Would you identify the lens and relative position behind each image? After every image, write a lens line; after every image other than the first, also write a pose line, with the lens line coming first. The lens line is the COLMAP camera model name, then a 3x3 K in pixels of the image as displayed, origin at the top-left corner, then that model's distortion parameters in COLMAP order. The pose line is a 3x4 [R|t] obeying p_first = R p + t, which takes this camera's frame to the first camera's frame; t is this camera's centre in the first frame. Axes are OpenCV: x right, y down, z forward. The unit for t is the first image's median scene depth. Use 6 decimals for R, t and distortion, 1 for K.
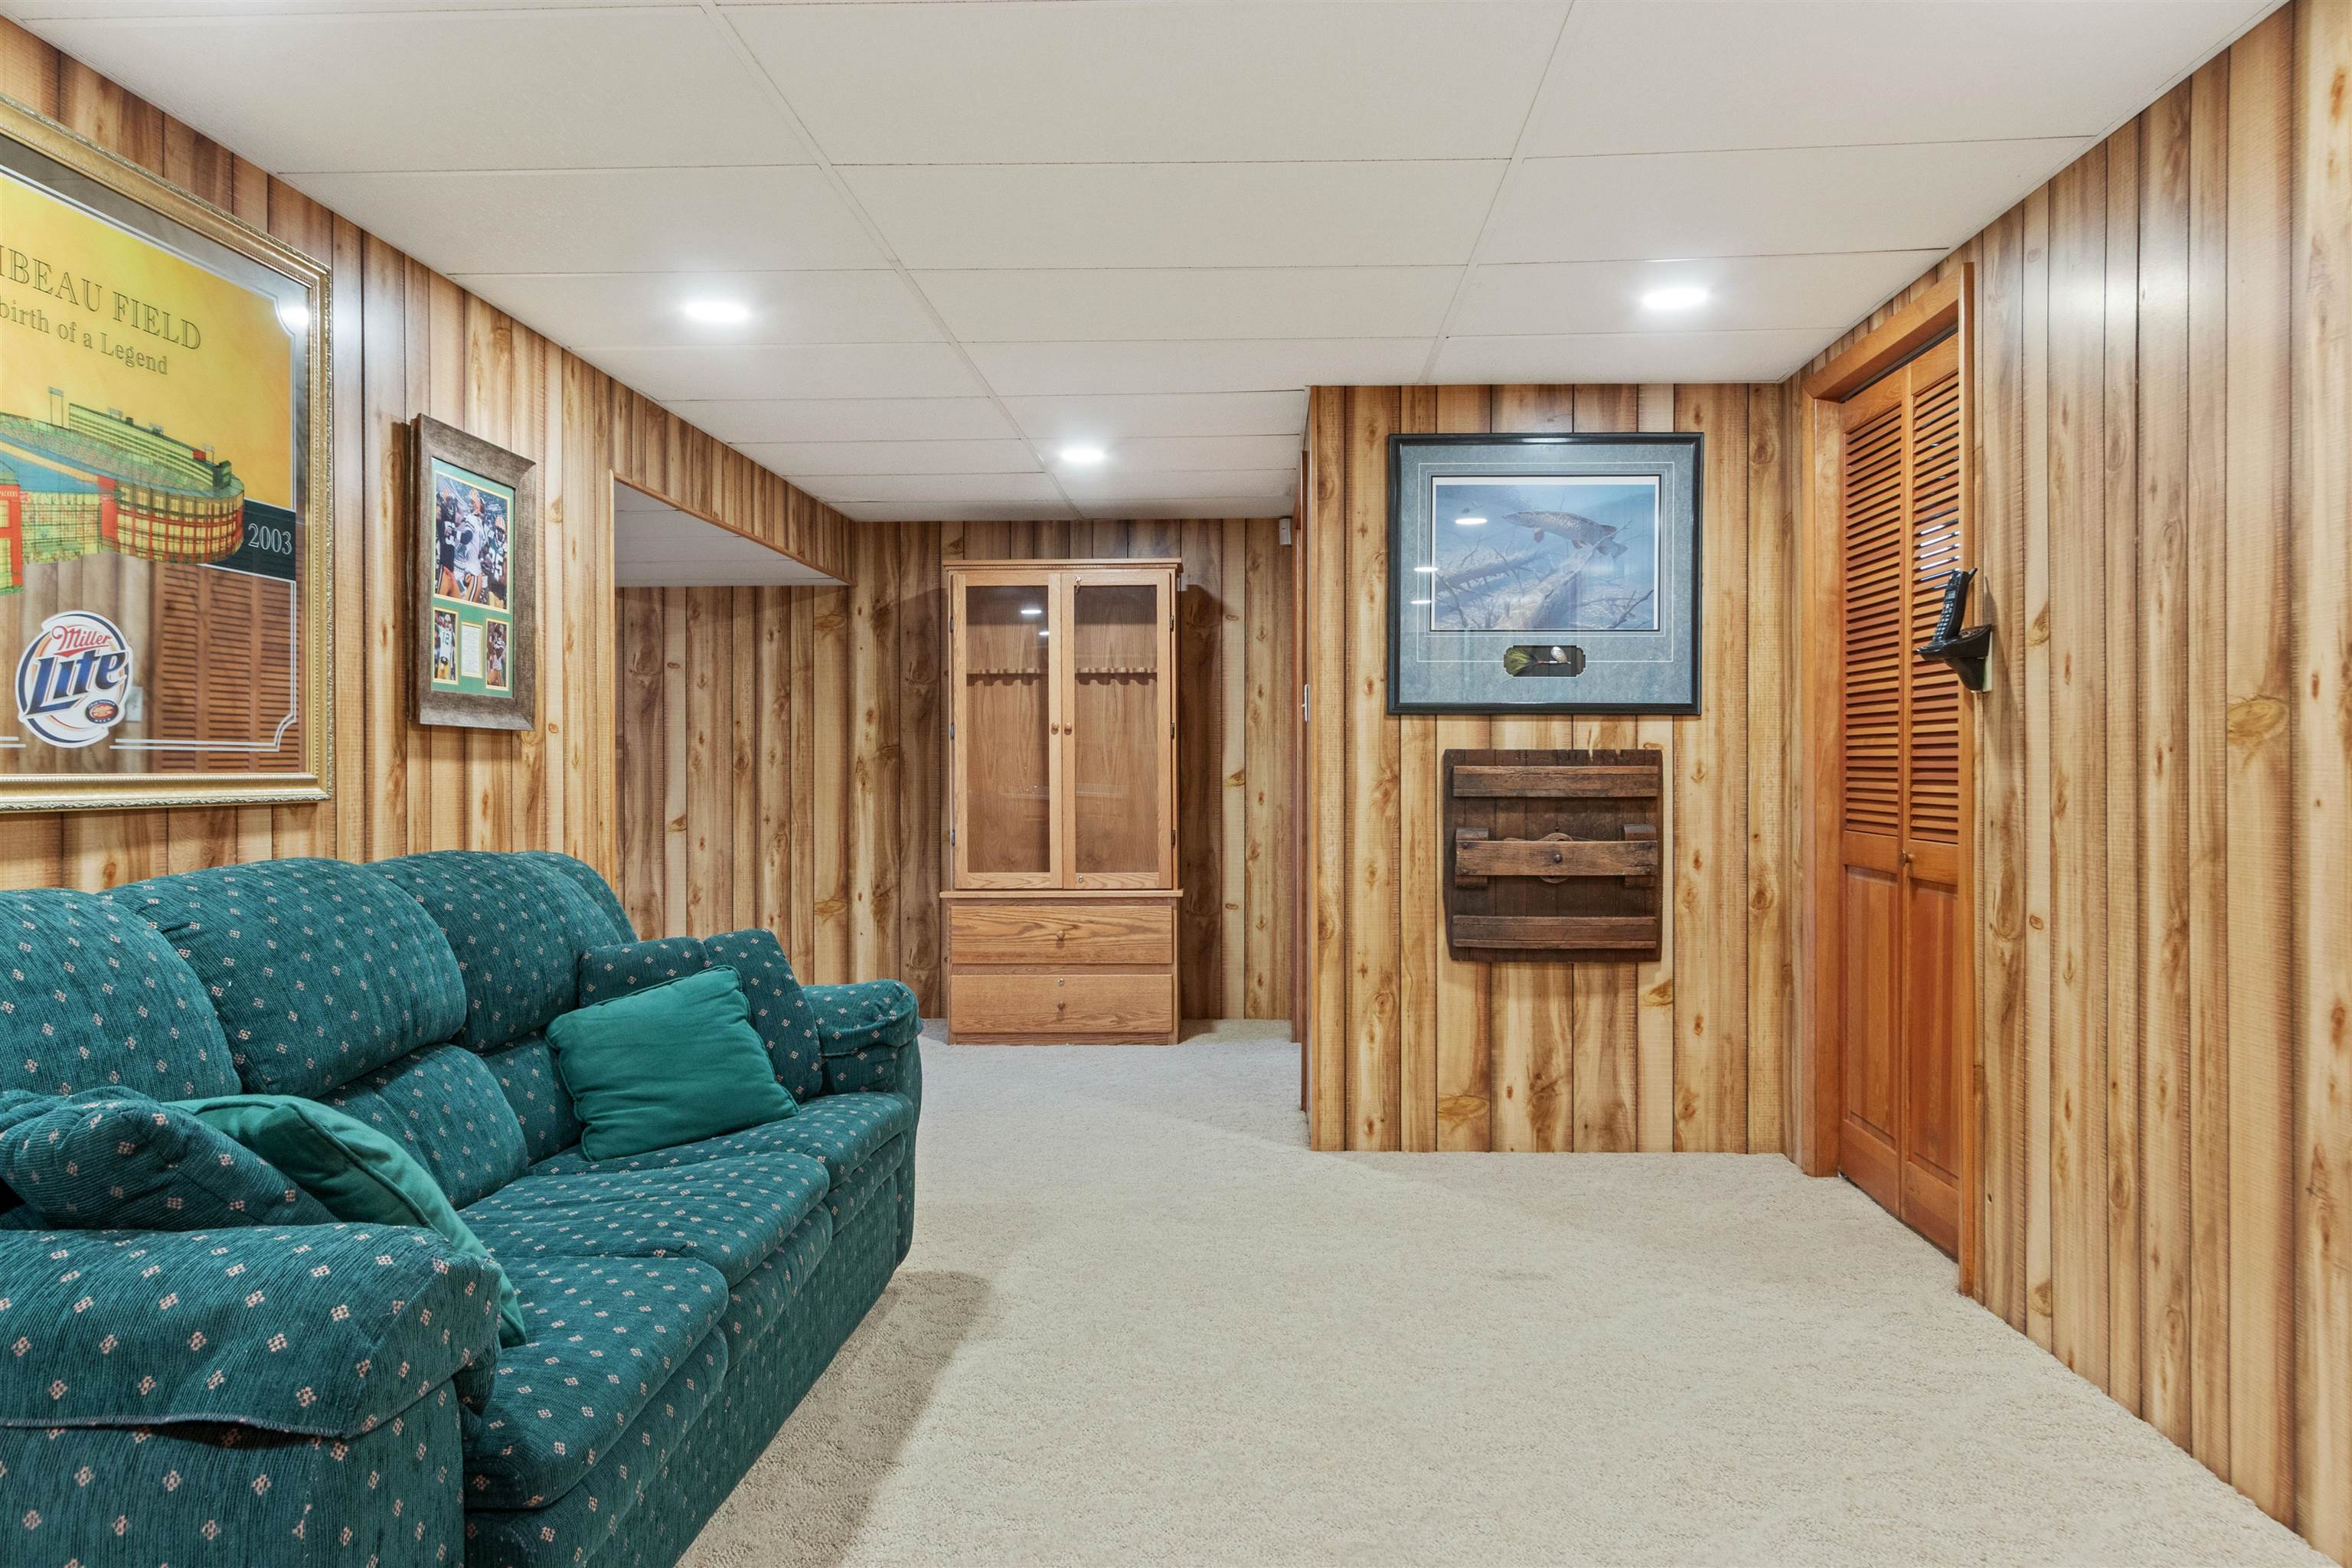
lens RADIAL K [[1626.5, 0, 1180.9], [0, 1626.5, 797.2], [0, 0, 1]] dist [0.001581, 0.000898]
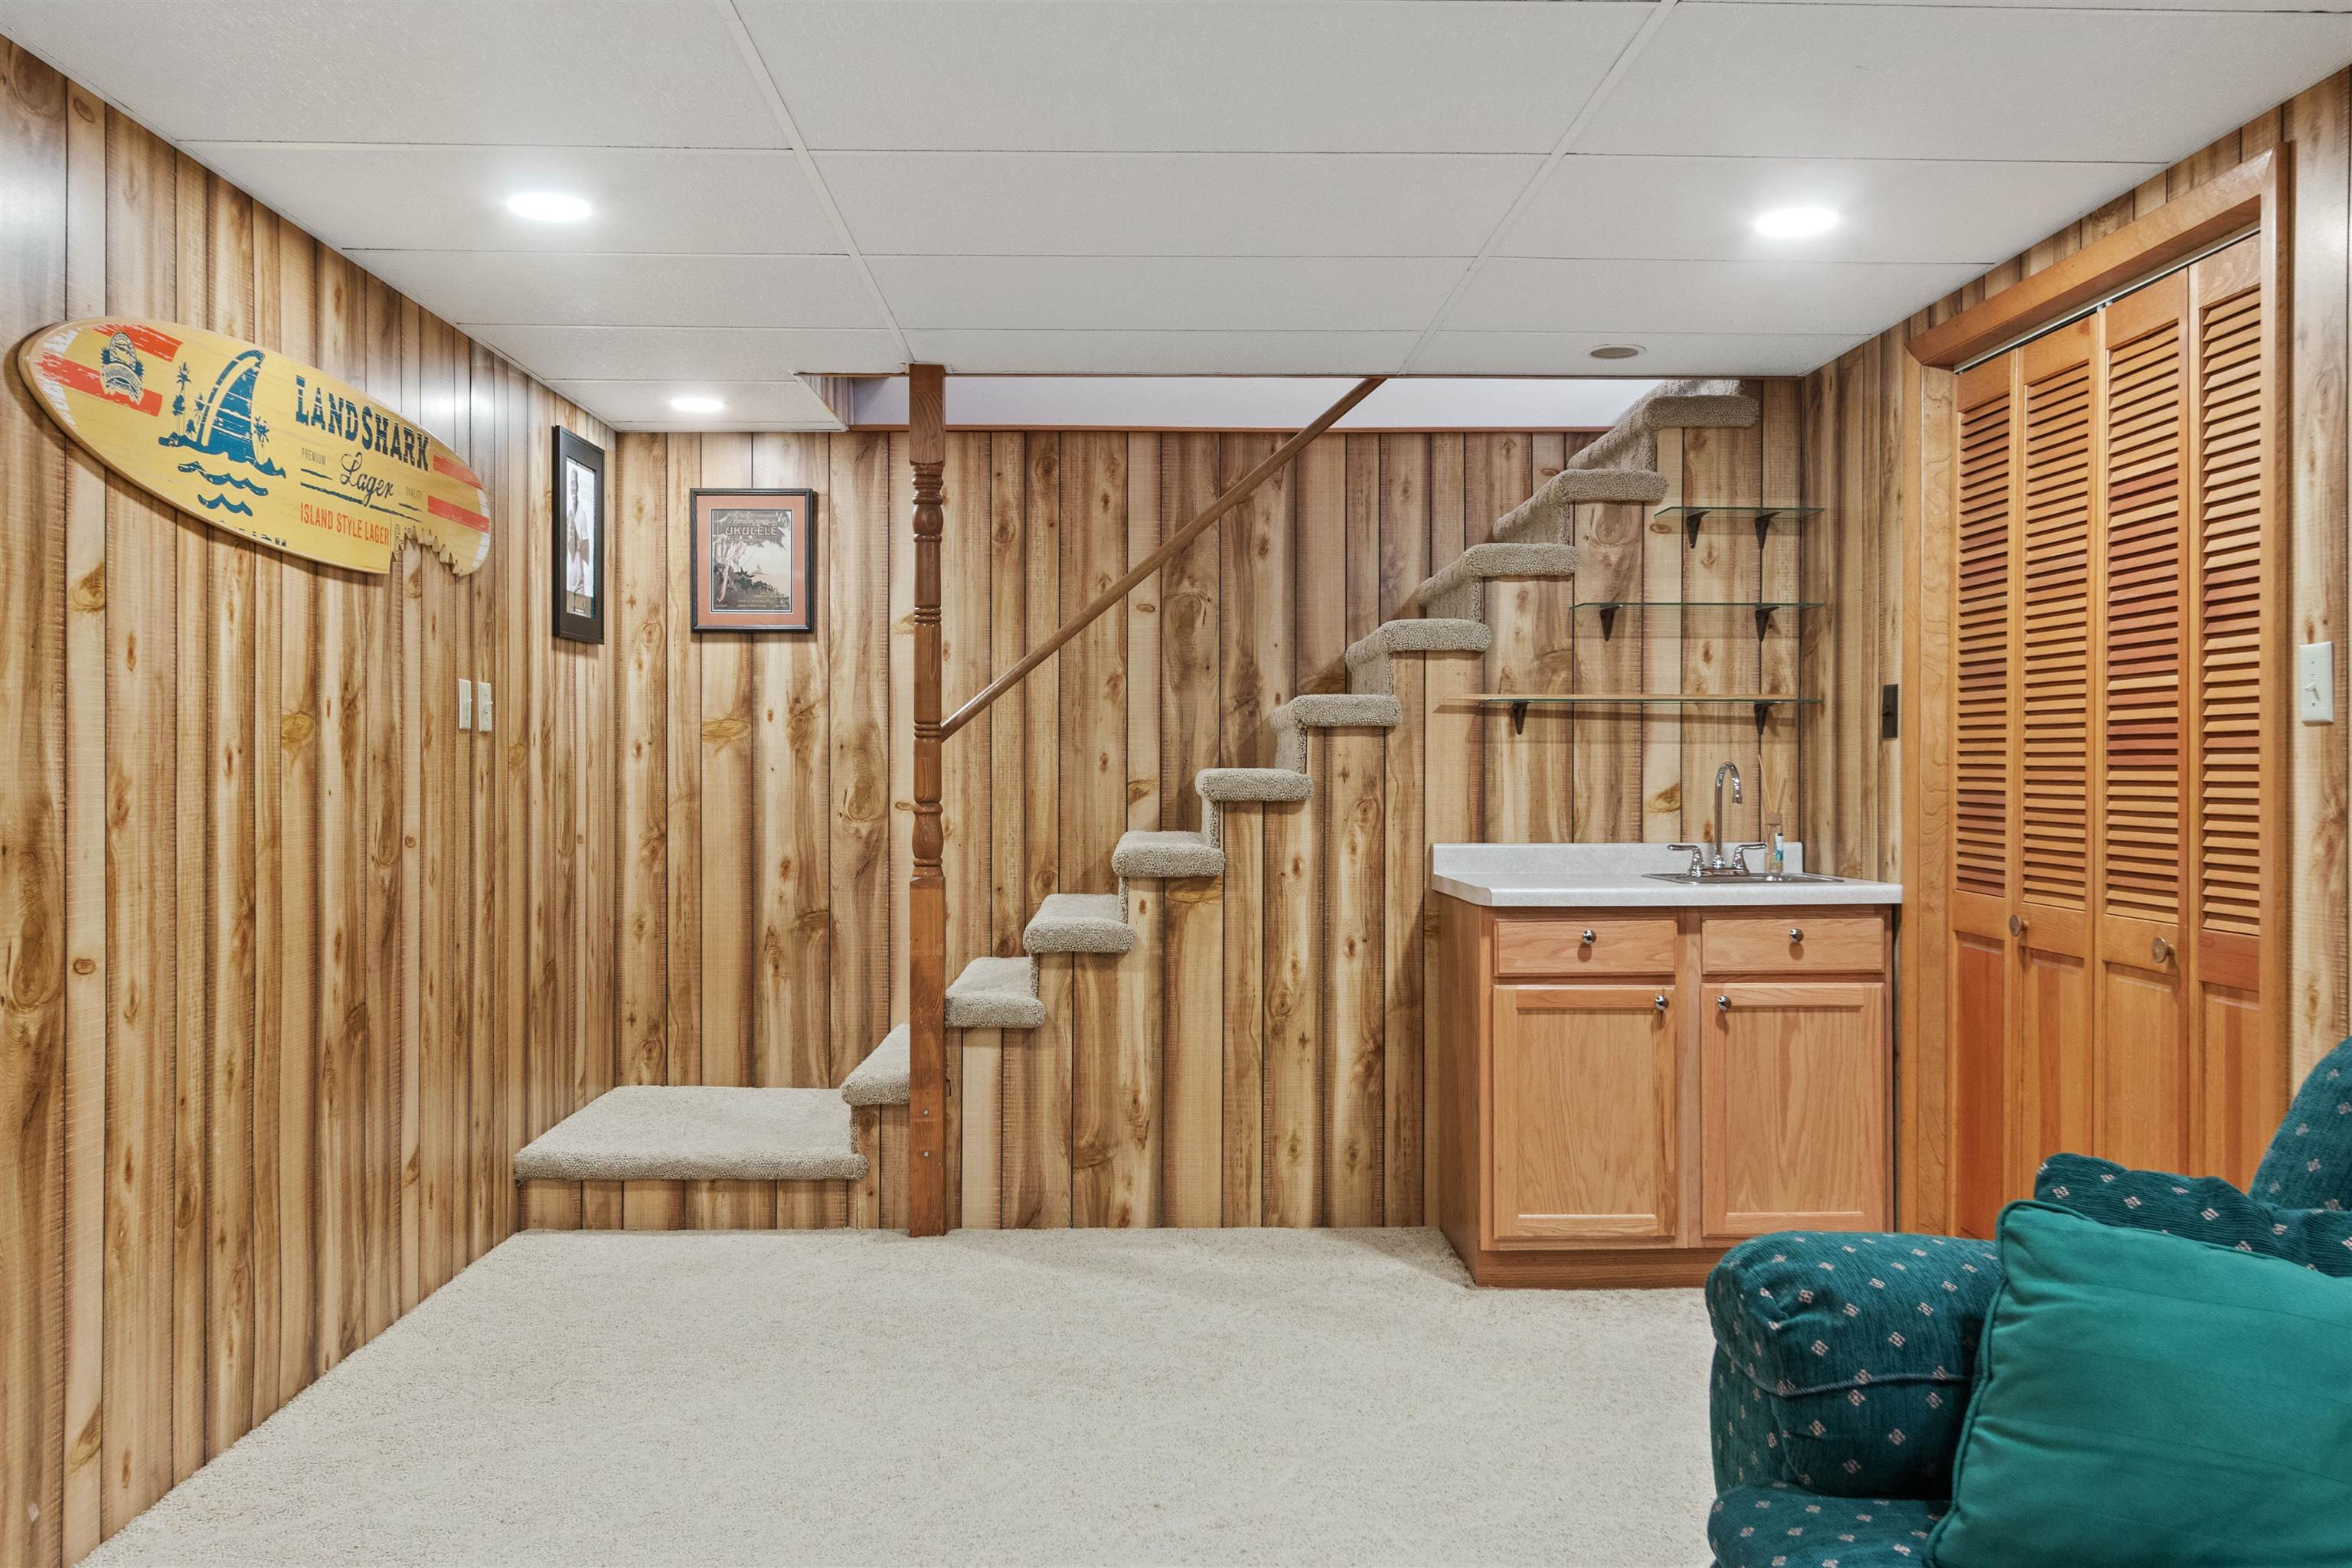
lens RADIAL K [[1746.3, 0, 1183.8], [0, 1746.3, 771.6], [0, 0, 1]] dist [-0.002064, -0.002466]
pose [[-0.997077, 0.005172, -0.076227, 0.068542], [0.003528, 0.999758, 0.021693, -0.035927], [0.076321, 0.021361, -0.996854, 2.052418]]
